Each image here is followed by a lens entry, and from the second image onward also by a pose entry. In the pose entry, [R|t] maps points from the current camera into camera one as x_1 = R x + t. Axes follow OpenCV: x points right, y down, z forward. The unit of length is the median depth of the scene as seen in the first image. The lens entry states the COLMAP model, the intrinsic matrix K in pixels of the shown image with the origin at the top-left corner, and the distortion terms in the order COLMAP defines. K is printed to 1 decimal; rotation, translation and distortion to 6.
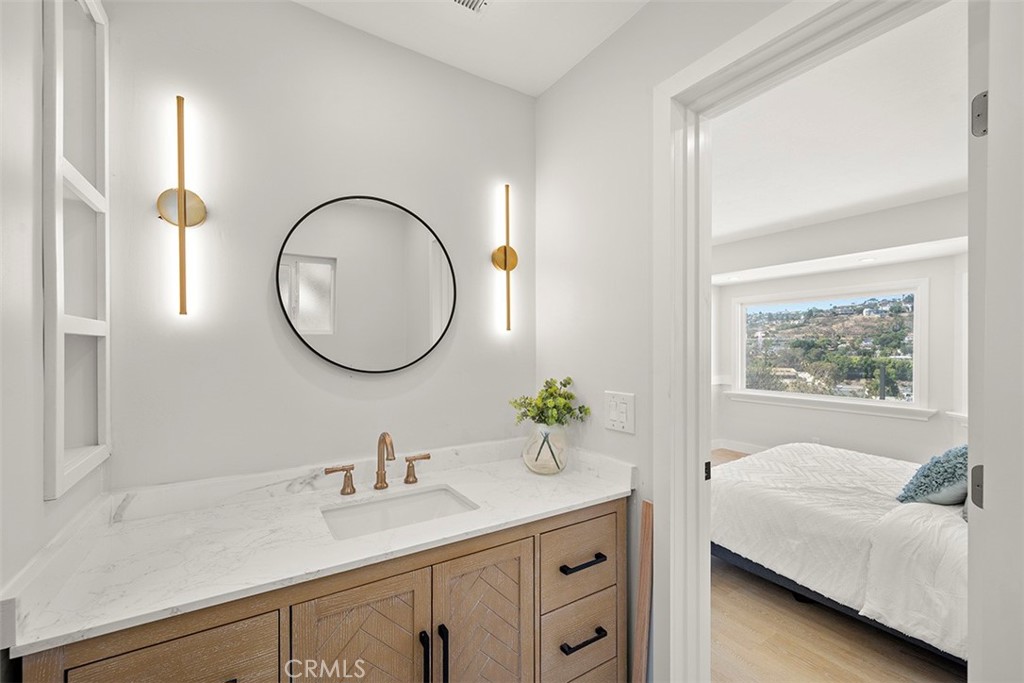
lens RADIAL K [[424.7, 0, 507.7], [0, 424.7, 346.7], [0, 0, 1]] dist [0.000006, 0.000137]
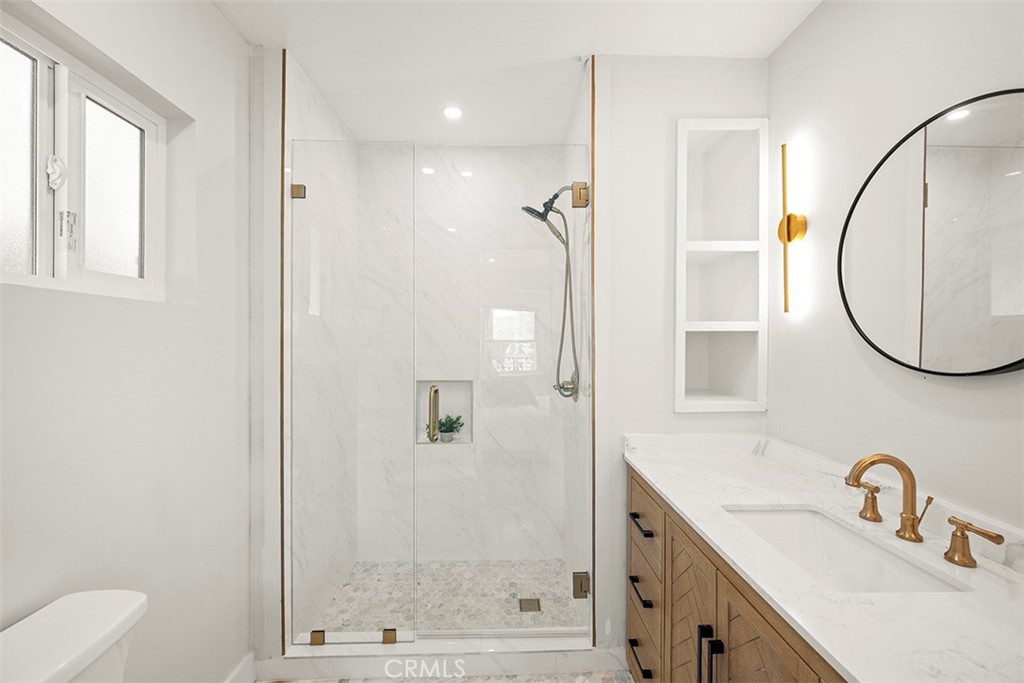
lens RADIAL K [[412.1, 0, 512.2], [0, 412.1, 341.3], [0, 0, 1]] dist [-0.000662, -0.000326]
pose [[-0.521527, 0.000167, -0.853235, 0.636047], [0.002902, 0.999995, -0.001578, 0.009717], [0.853230, -0.003299, -0.521525, 0.828910]]
